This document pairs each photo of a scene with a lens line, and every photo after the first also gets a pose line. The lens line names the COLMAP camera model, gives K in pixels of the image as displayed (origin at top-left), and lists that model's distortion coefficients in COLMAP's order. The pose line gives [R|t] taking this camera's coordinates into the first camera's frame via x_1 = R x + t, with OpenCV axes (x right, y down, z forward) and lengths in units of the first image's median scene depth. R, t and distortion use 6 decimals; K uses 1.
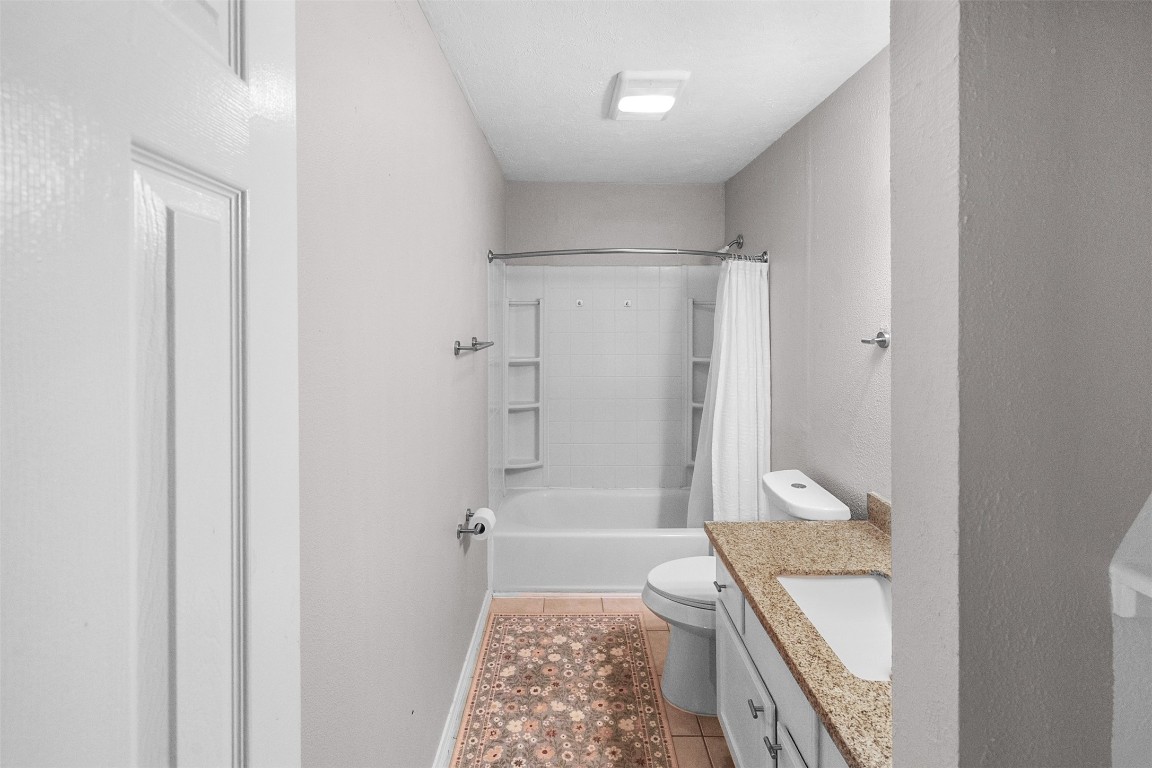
lens RADIAL K [[504.6, 0, 577.8], [0, 504.6, 316.7], [0, 0, 1]] dist [0.002668, 0.000388]
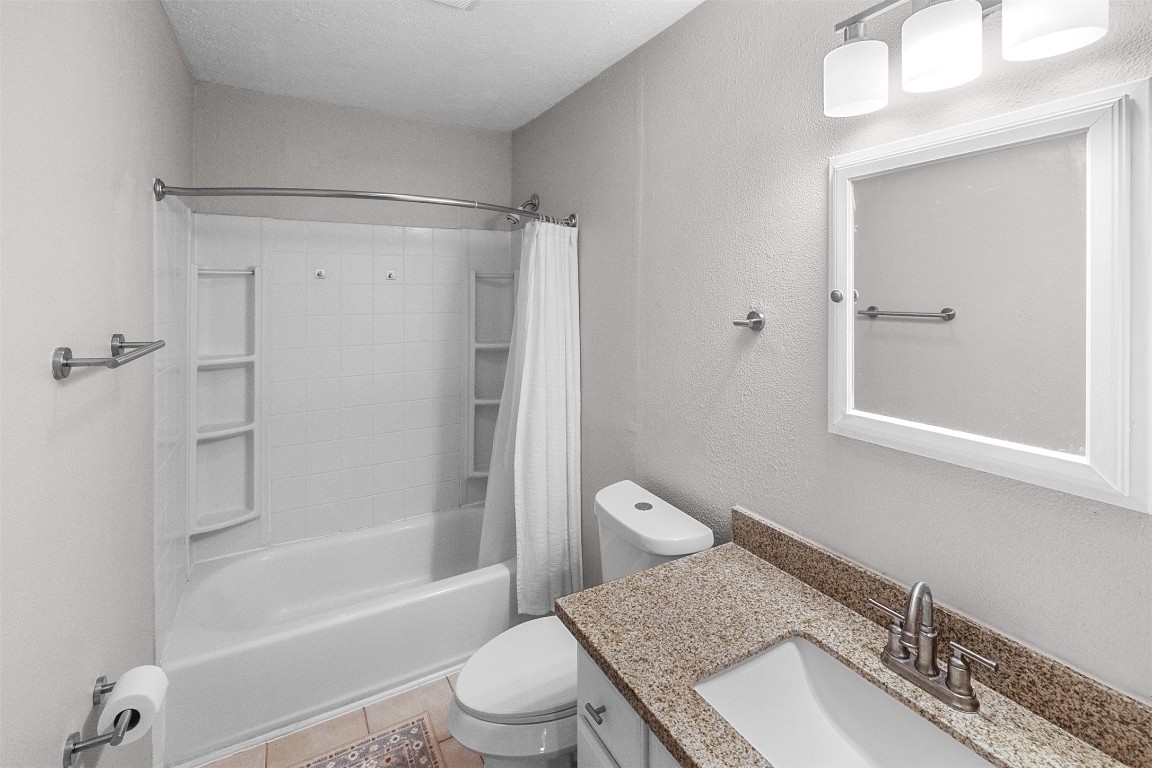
lens RADIAL K [[529.1, 0, 574.3], [0, 529.1, 289.1], [0, 0, 1]] dist [0.000714, 0.000360]
pose [[0.885097, -0.000381, 0.465406, -0.034087], [0.002937, 0.999984, -0.004768, -0.001651], [-0.465397, 0.005587, 0.885084, 0.237114]]
